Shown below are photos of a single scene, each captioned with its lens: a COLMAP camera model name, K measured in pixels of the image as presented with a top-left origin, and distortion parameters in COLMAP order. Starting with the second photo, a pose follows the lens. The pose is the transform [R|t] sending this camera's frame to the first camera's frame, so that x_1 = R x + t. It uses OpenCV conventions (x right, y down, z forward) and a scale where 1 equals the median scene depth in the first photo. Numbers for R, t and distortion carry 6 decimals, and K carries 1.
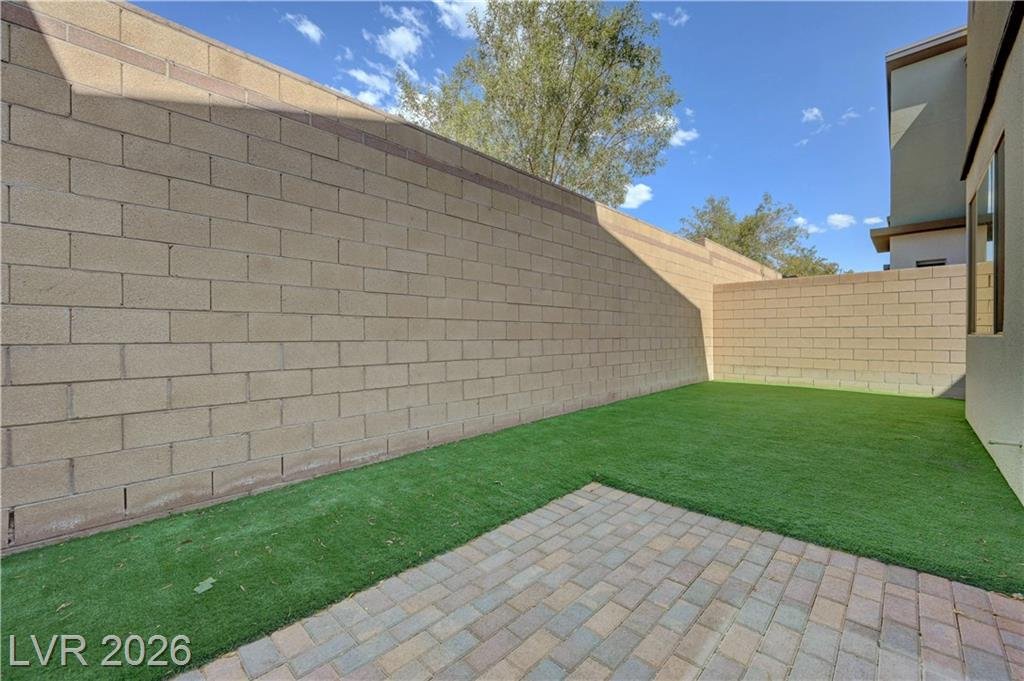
lens RADIAL K [[403.1, 0, 510.0], [0, 403.1, 337.0], [0, 0, 1]] dist [-0.002829, -0.000272]
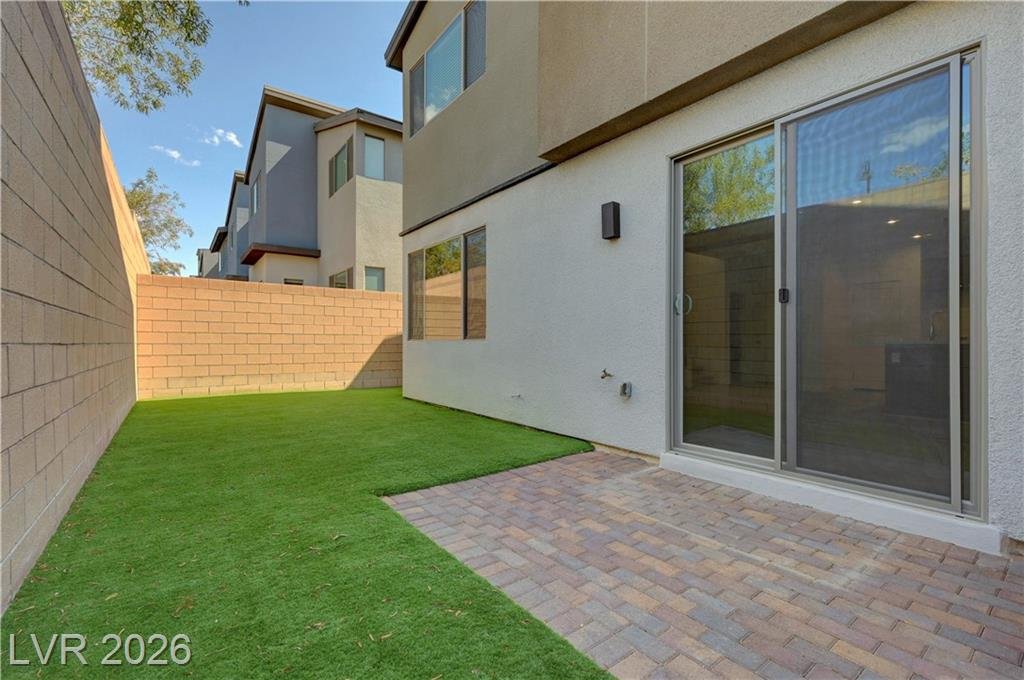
lens RADIAL K [[460.4, 0, 512.8], [0, 460.4, 342.8], [0, 0, 1]] dist [-0.001526, 0.000030]
pose [[0.152291, 0.001469, 0.988335, -0.921412], [0.003132, 0.999993, -0.001969, 0.012346], [-0.988331, 0.003395, 0.152285, 0.634600]]
